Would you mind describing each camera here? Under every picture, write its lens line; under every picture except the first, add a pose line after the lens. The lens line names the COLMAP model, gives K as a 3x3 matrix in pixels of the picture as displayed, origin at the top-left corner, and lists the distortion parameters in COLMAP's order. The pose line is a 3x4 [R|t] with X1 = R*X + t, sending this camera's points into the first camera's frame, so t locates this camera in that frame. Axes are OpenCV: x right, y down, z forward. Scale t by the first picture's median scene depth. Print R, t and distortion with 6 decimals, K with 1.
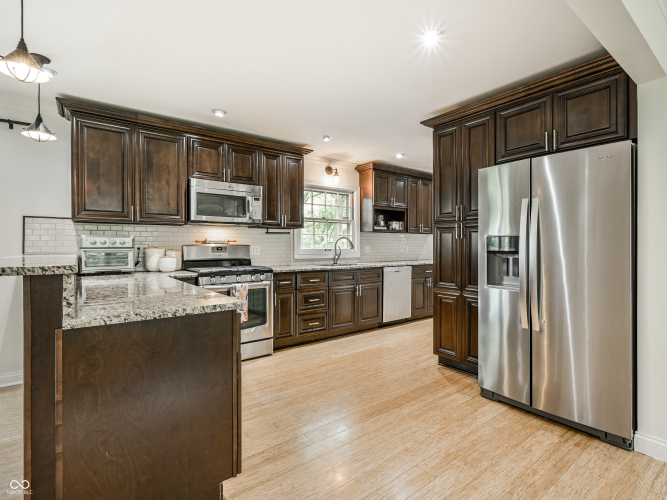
lens RADIAL K [[333.9, 0, 334.1], [0, 333.9, 246.8], [0, 0, 1]] dist [-0.001964, -0.000381]
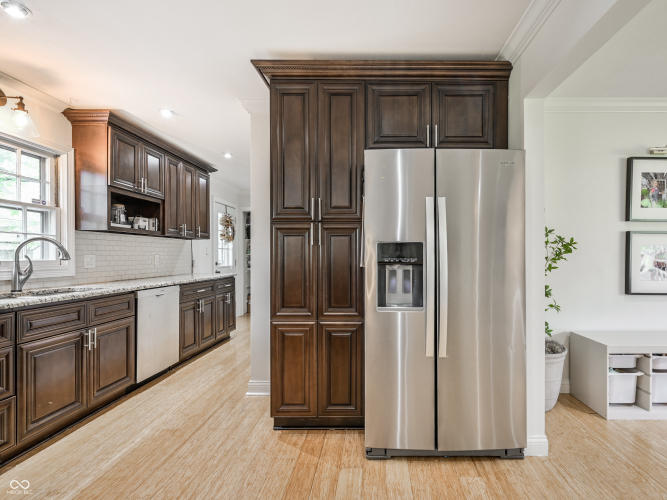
lens RADIAL K [[318.6, 0, 333.2], [0, 318.6, 257.0], [0, 0, 1]] dist [0.001503, 0.000768]
pose [[0.601357, -0.000852, 0.798980, -0.098646], [0.001437, 0.999999, -0.000016, 0.000770], [-0.798979, 0.001158, 0.601358, 0.378986]]
